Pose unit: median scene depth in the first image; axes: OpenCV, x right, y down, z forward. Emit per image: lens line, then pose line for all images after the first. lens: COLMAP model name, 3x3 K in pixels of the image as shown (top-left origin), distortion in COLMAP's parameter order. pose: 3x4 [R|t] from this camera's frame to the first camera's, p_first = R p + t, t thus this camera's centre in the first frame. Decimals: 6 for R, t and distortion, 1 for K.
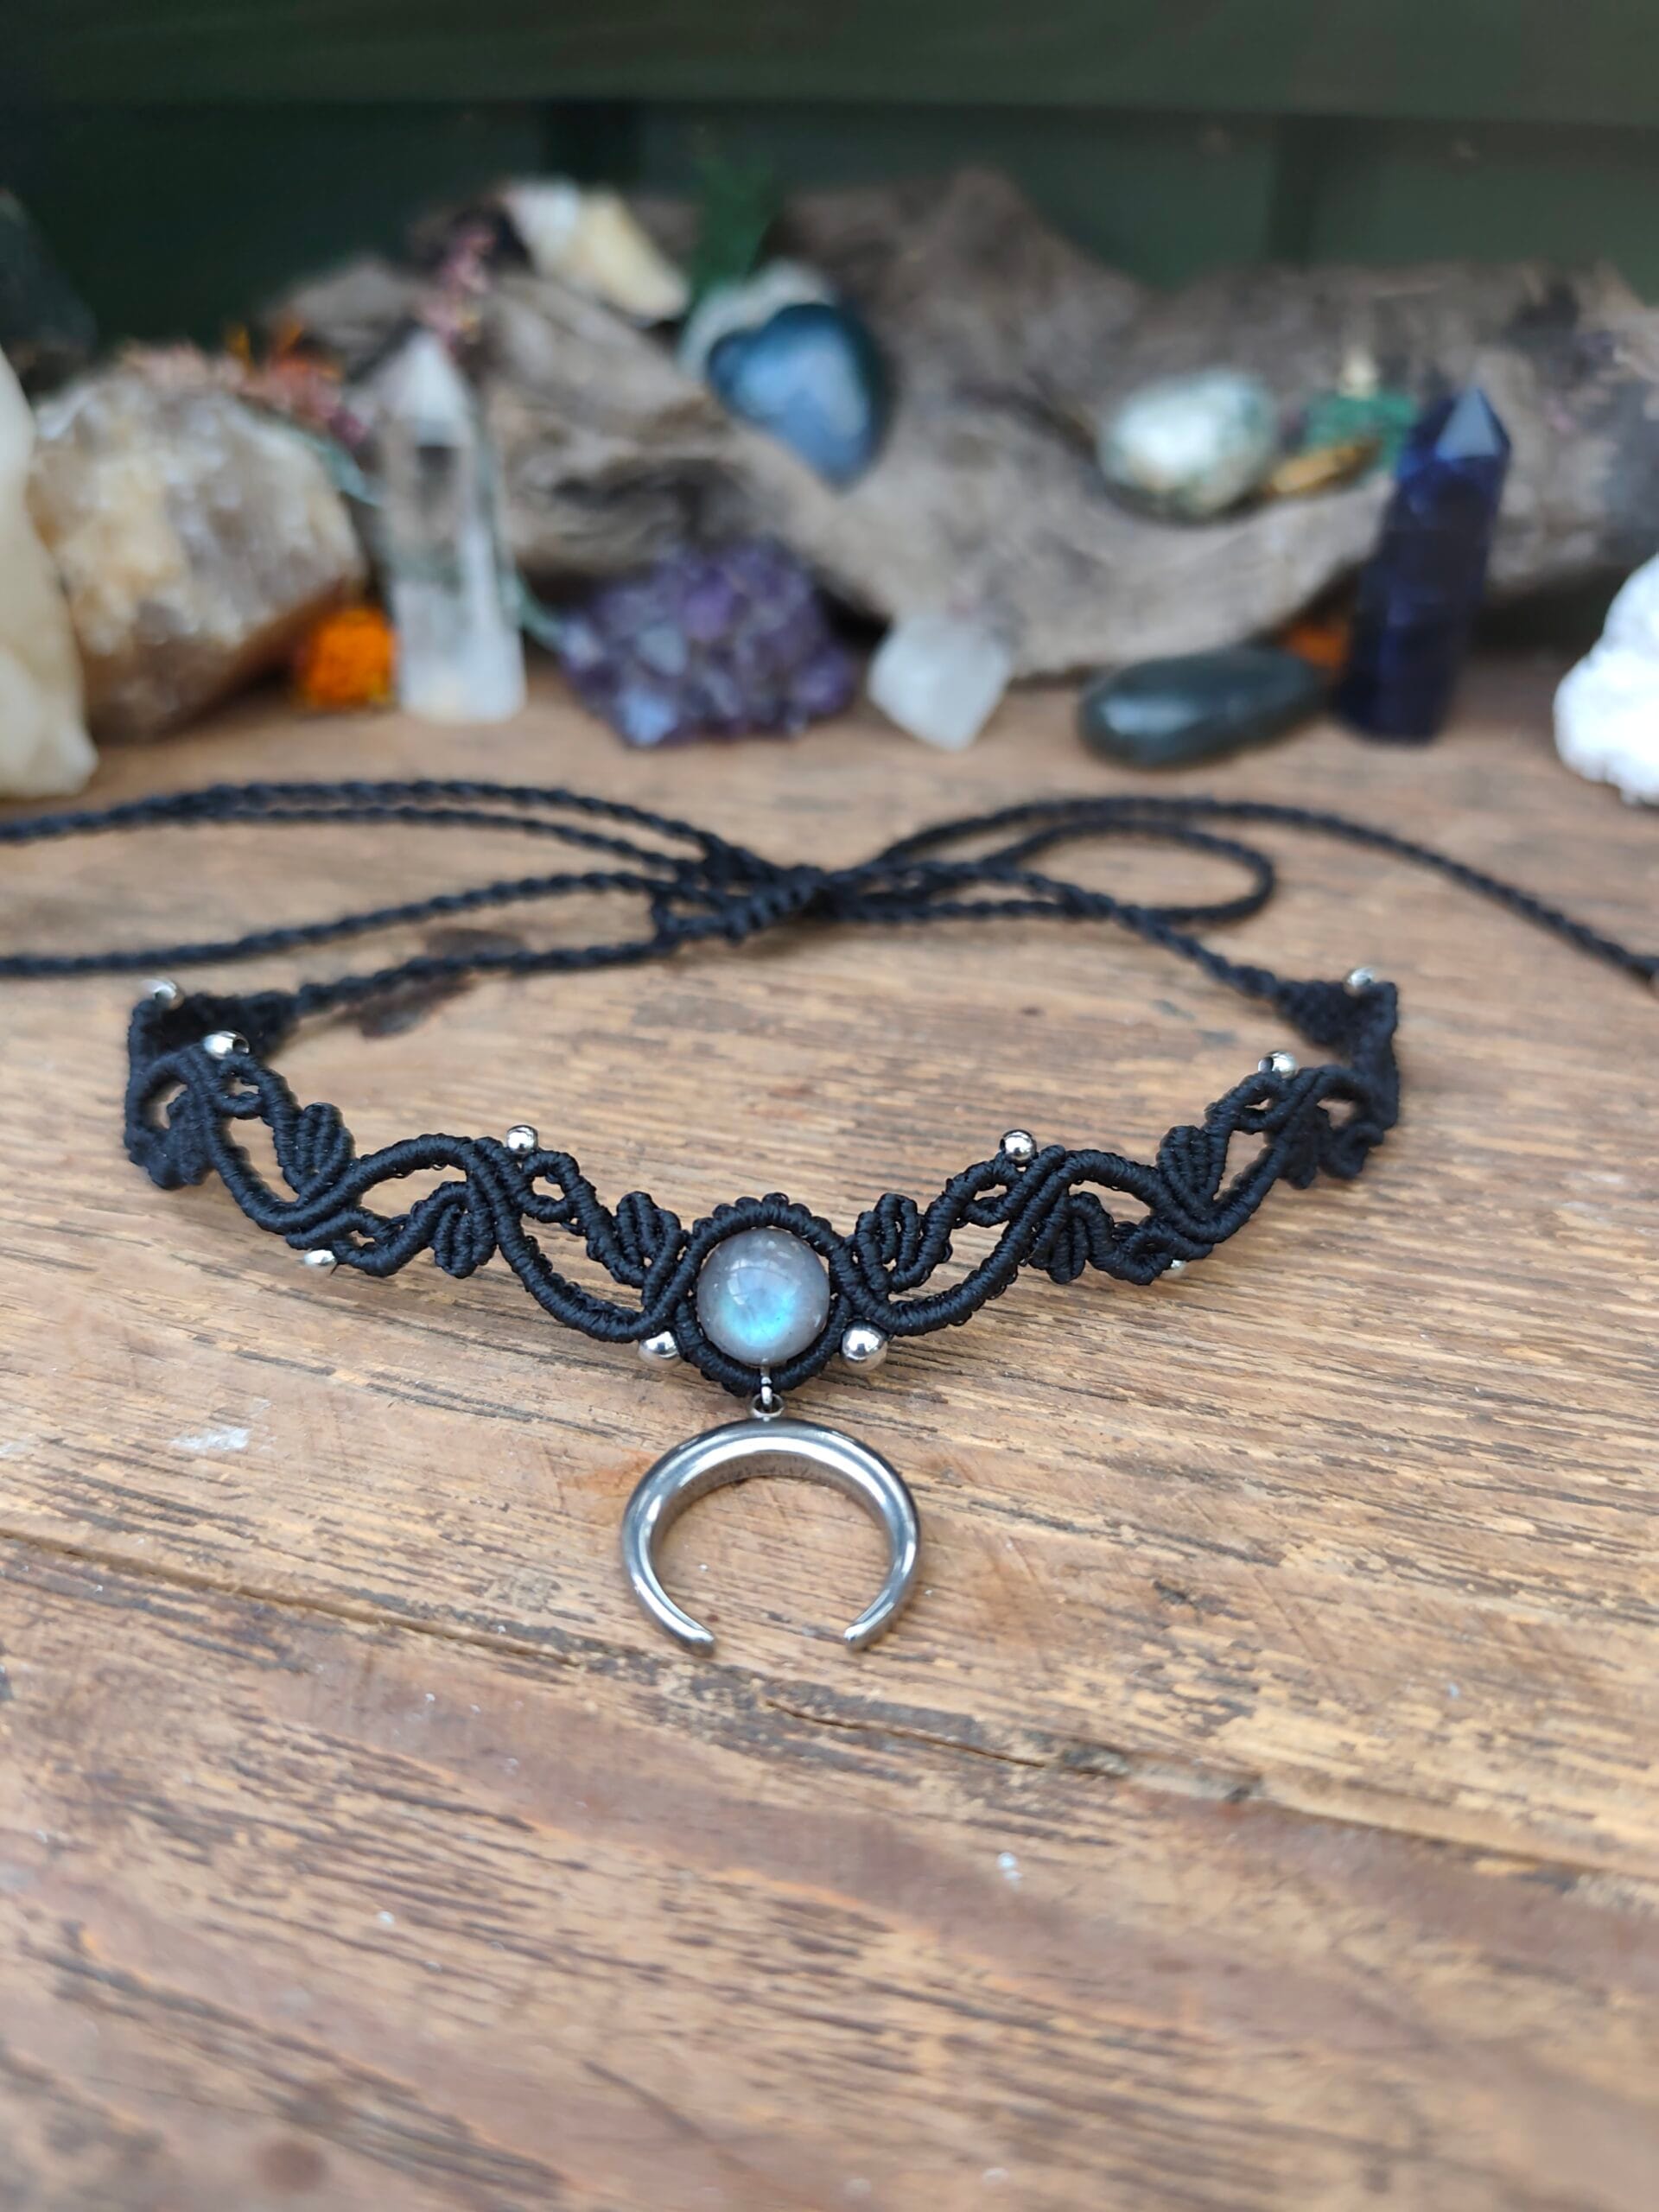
lens RADIAL K [[1664.8, 0, 829.5], [0, 1664.8, 1106.0], [0, 0, 1]] dist [-0.062884, -0.015552]
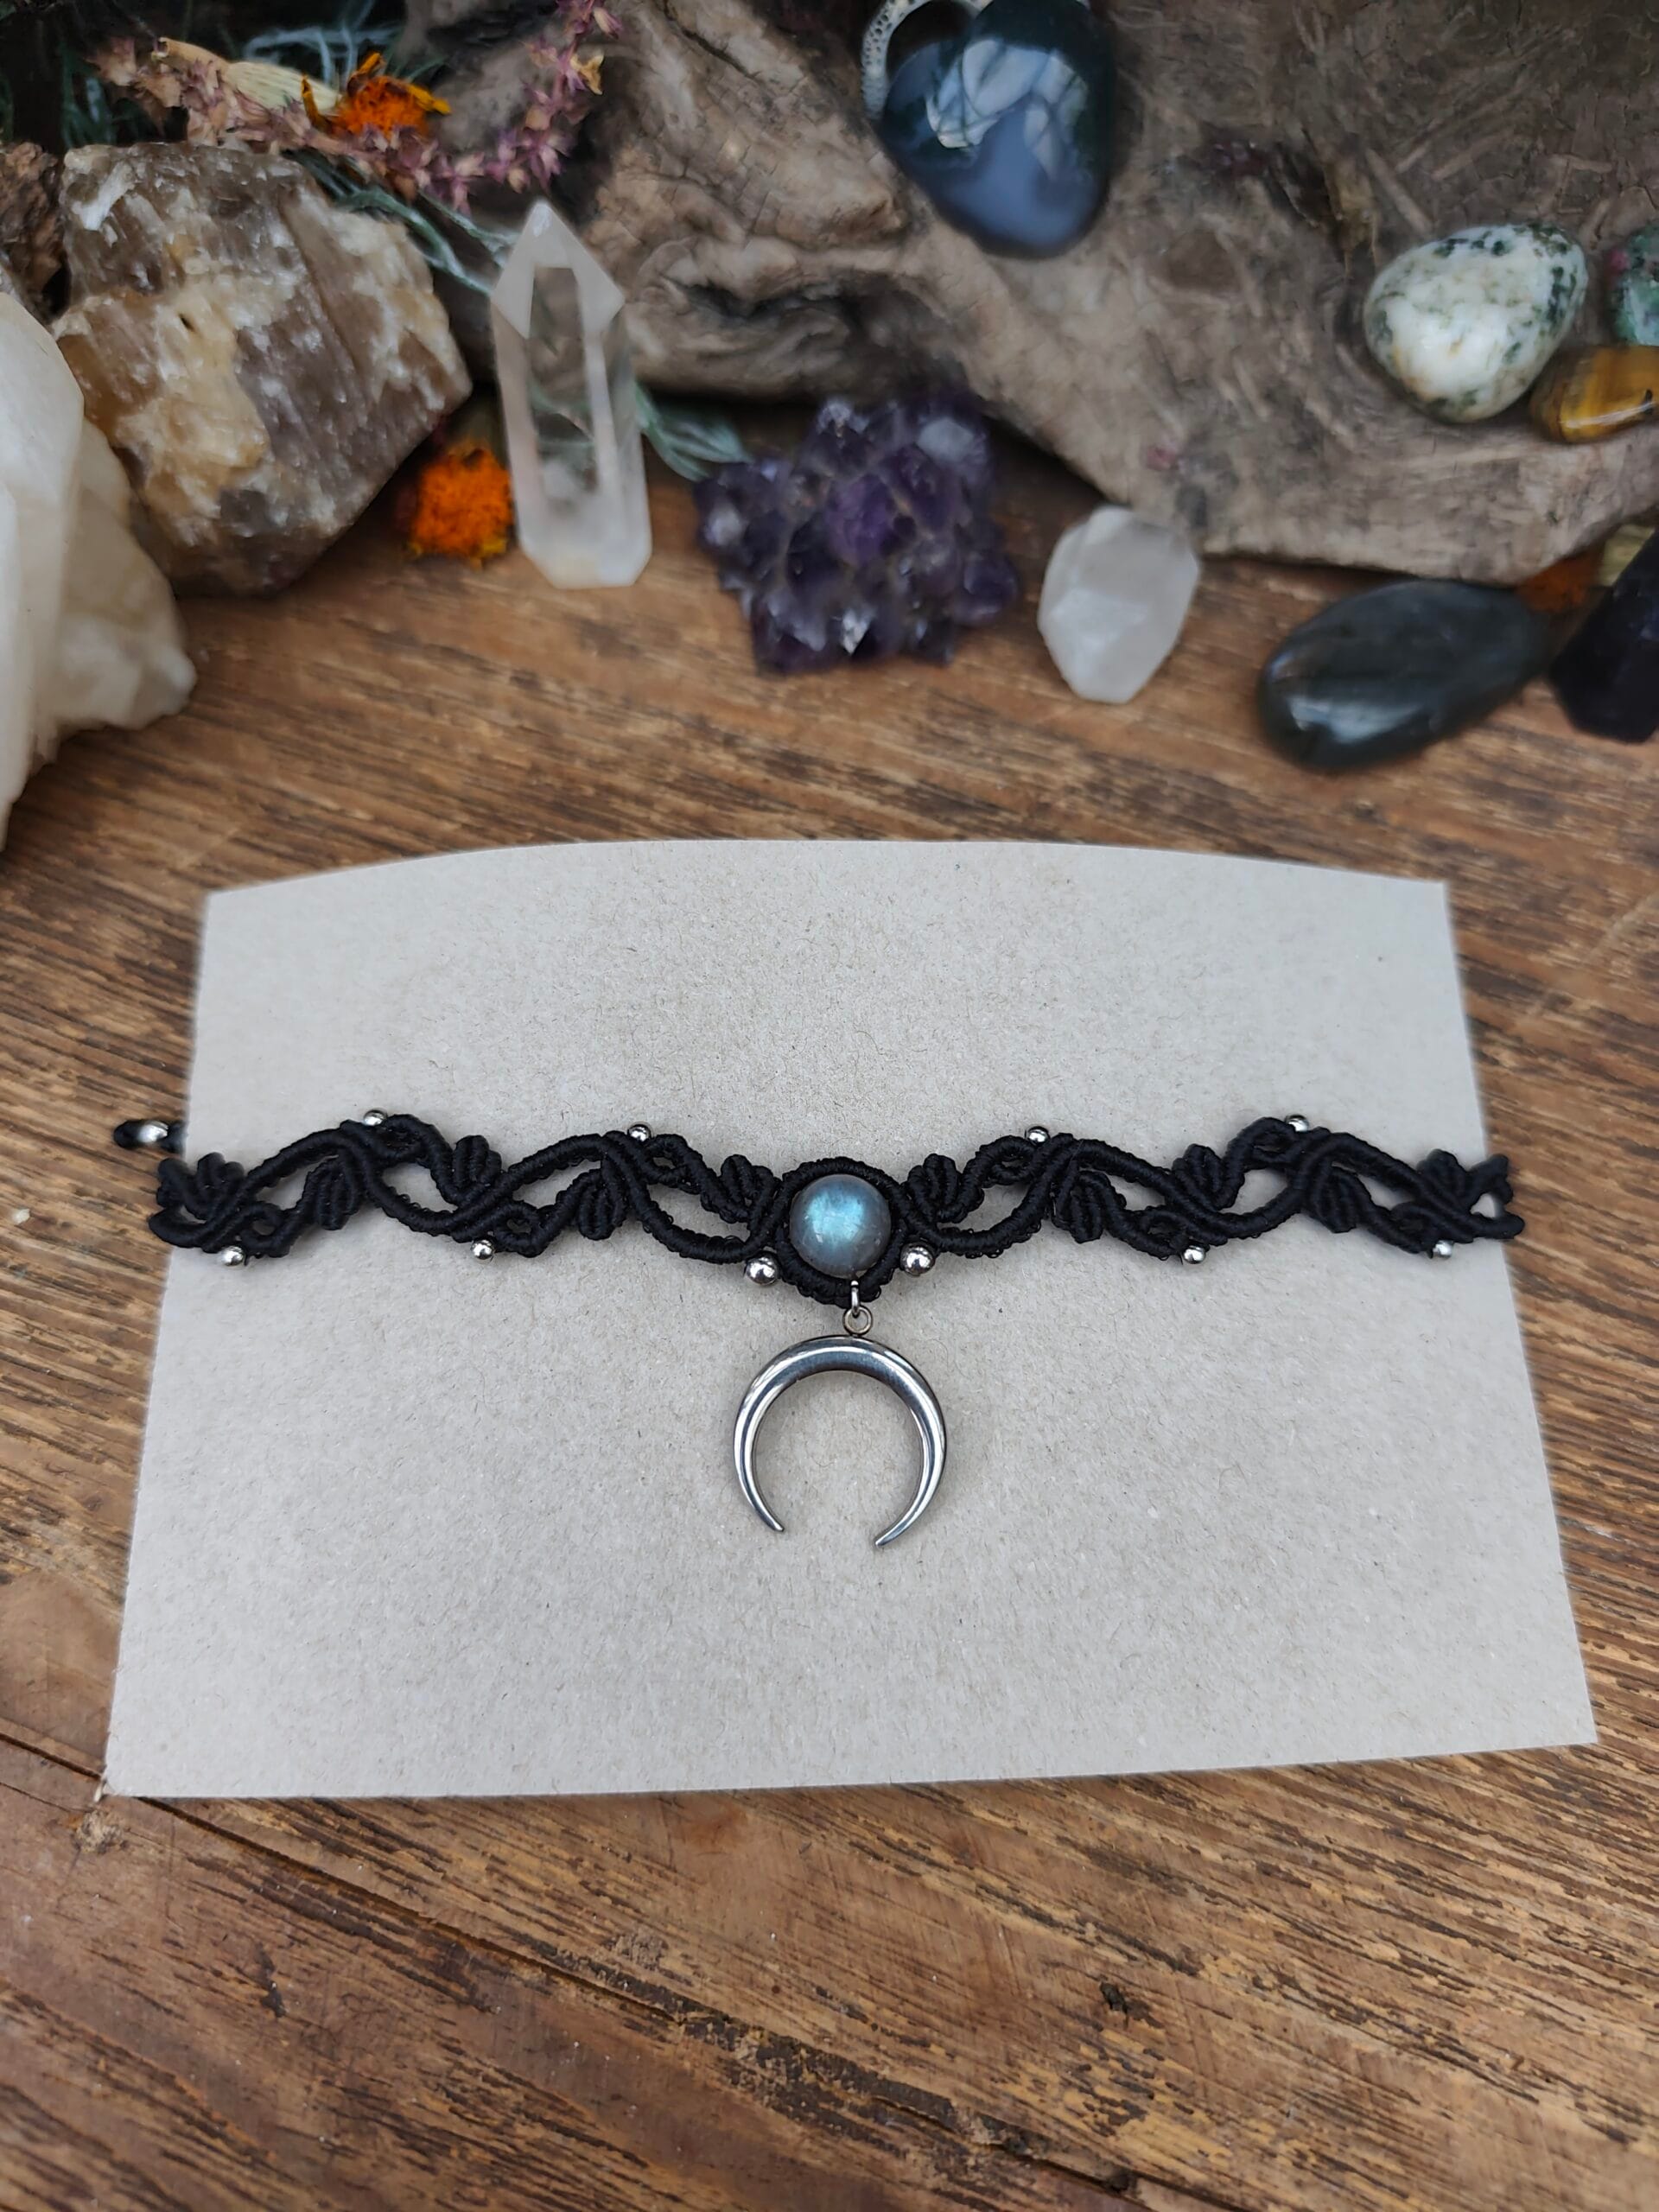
lens RADIAL K [[1701.4, 0, 857.1], [0, 1701.4, 1046.1], [0, 0, 1]] dist [-0.038927, -0.027752]
pose [[0.993930, 0.107307, -0.024255, -0.053755], [-0.081014, 0.863077, 0.498532, -1.071969], [0.074430, -0.493541, 0.866532, 0.173991]]
